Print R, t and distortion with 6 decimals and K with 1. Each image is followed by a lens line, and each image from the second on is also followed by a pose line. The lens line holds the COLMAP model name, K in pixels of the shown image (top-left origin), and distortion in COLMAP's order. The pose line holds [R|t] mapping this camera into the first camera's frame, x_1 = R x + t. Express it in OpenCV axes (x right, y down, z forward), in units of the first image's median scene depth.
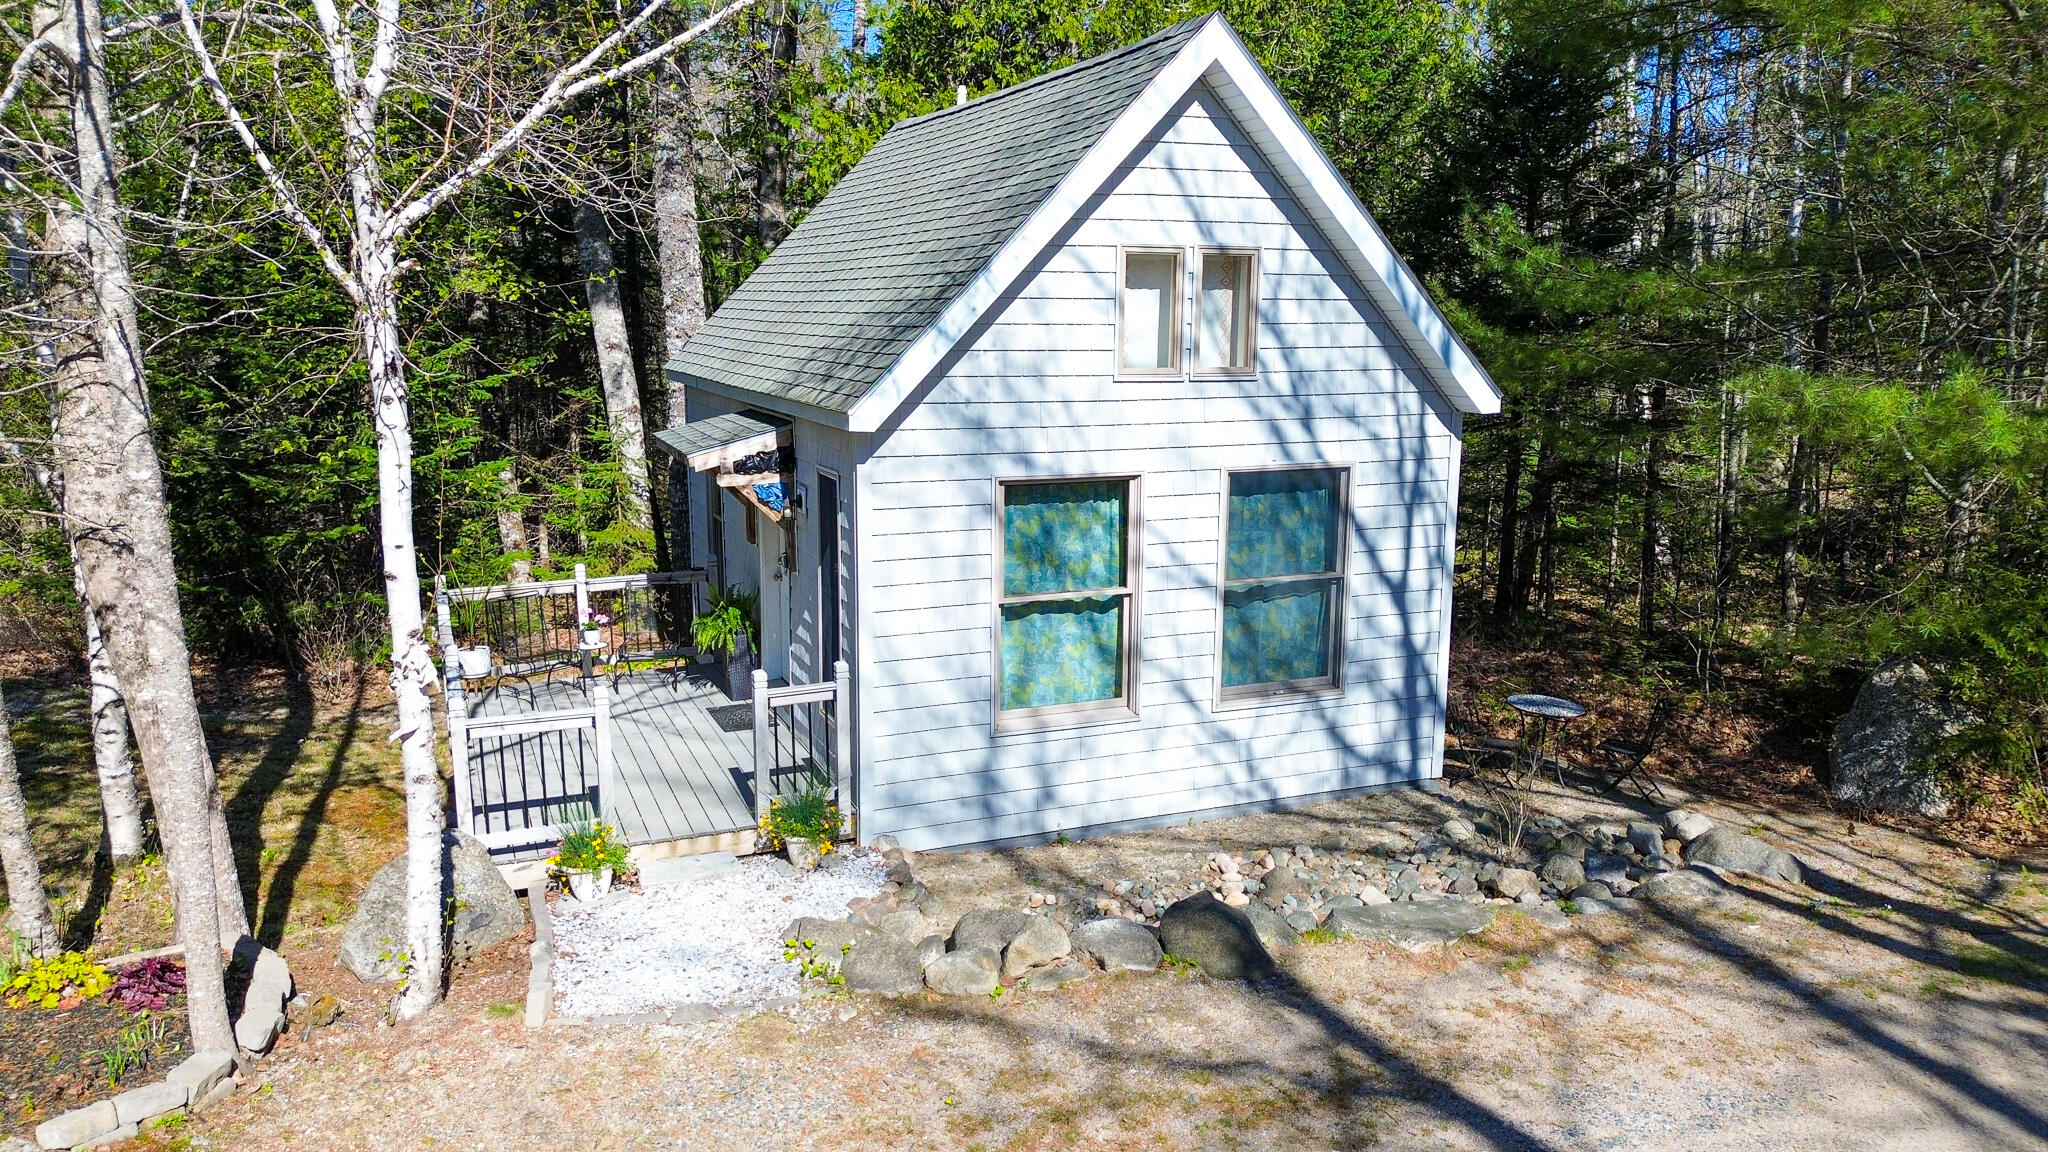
lens RADIAL K [[1447.7, 0, 1032.0], [0, 1447.7, 567.1], [0, 0, 1]] dist [0.084398, -0.085163]
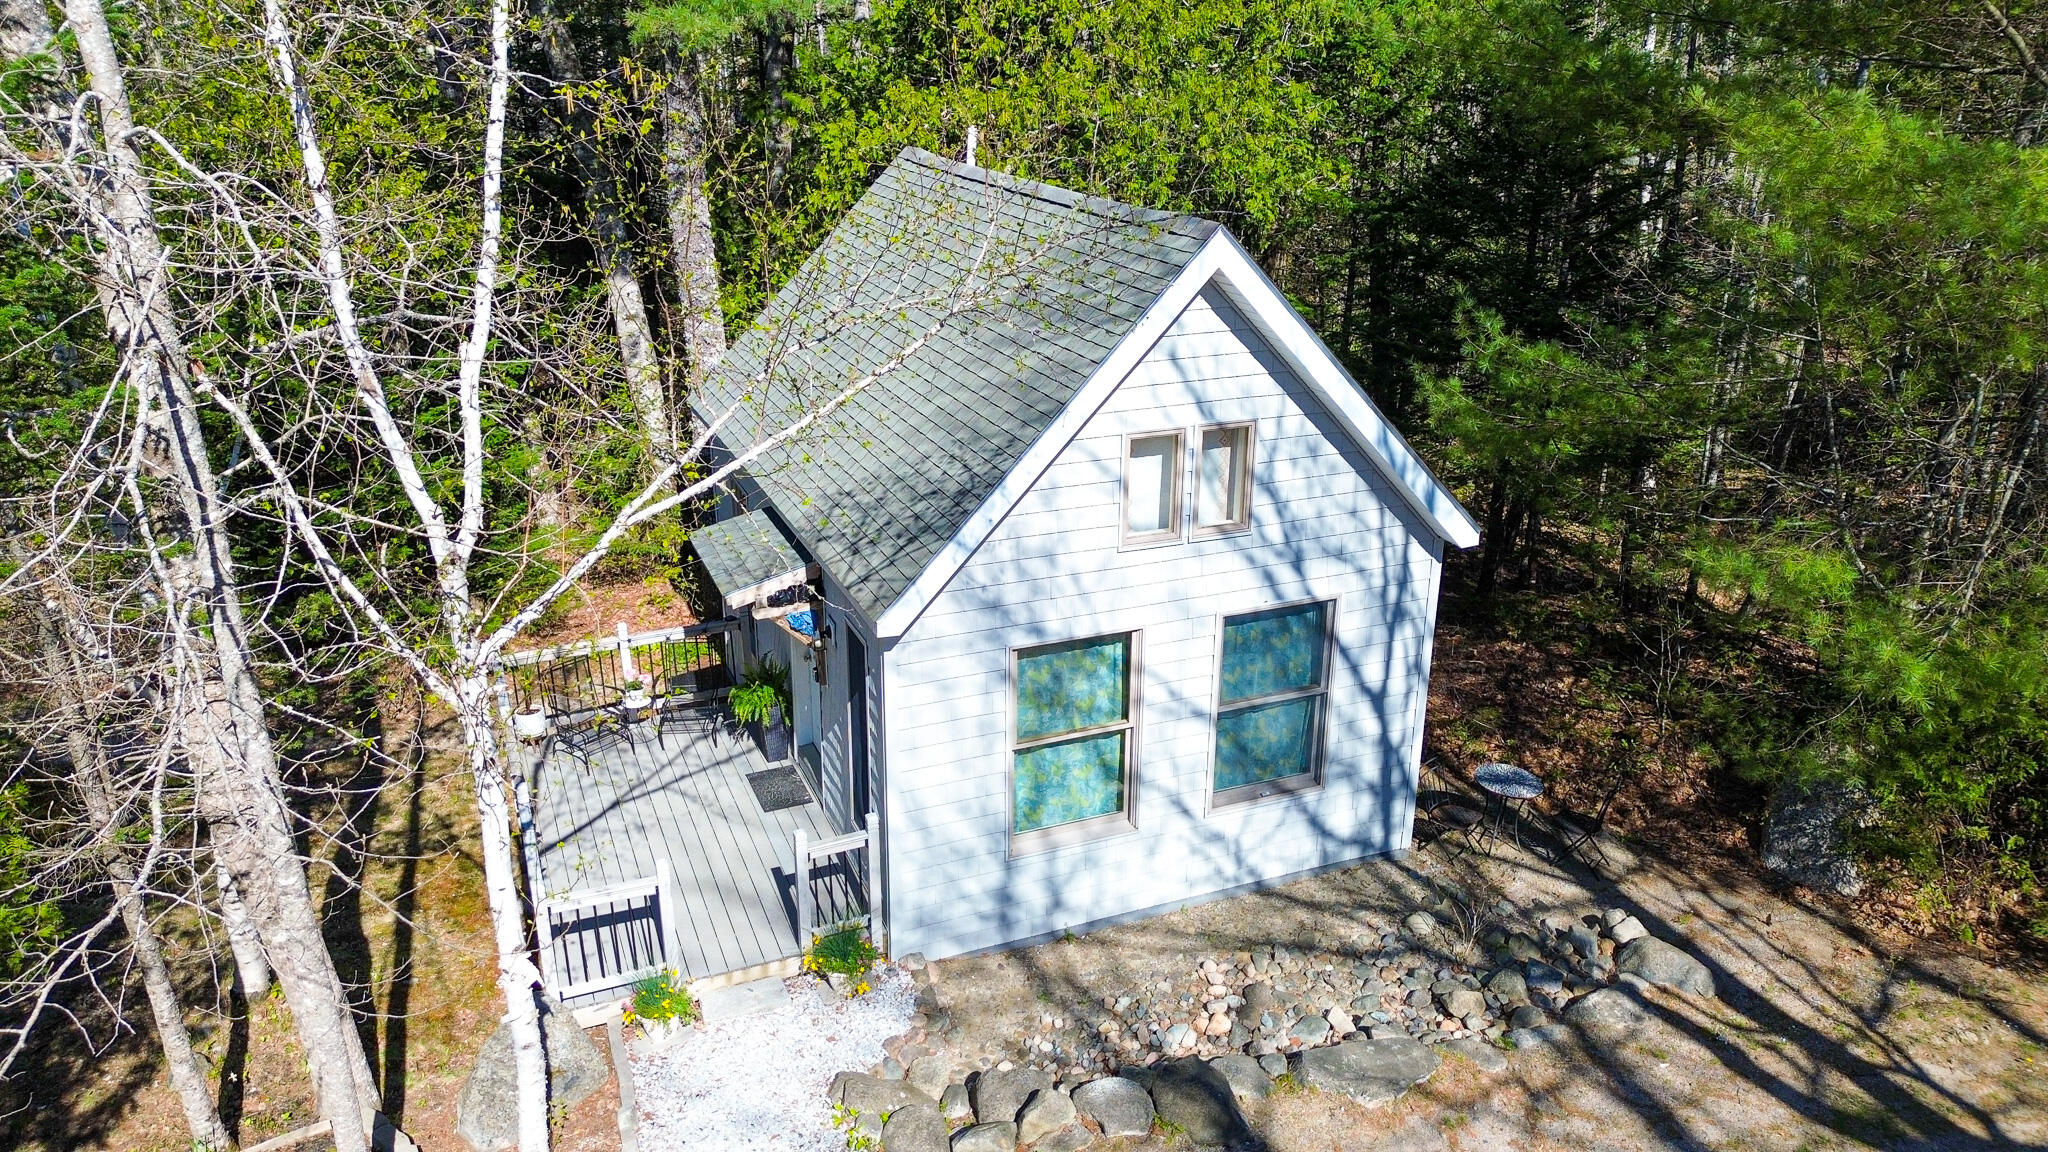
lens RADIAL K [[1445.9, 0, 1034.2], [0, 1445.9, 575.4], [0, 0, 1]] dist [0.072569, -0.066168]
pose [[0.999993, 0.000556, -0.003776, -0.002195], [0.000123, 0.984124, 0.177482, -0.289221], [0.003815, -0.177481, 0.984117, -0.061733]]
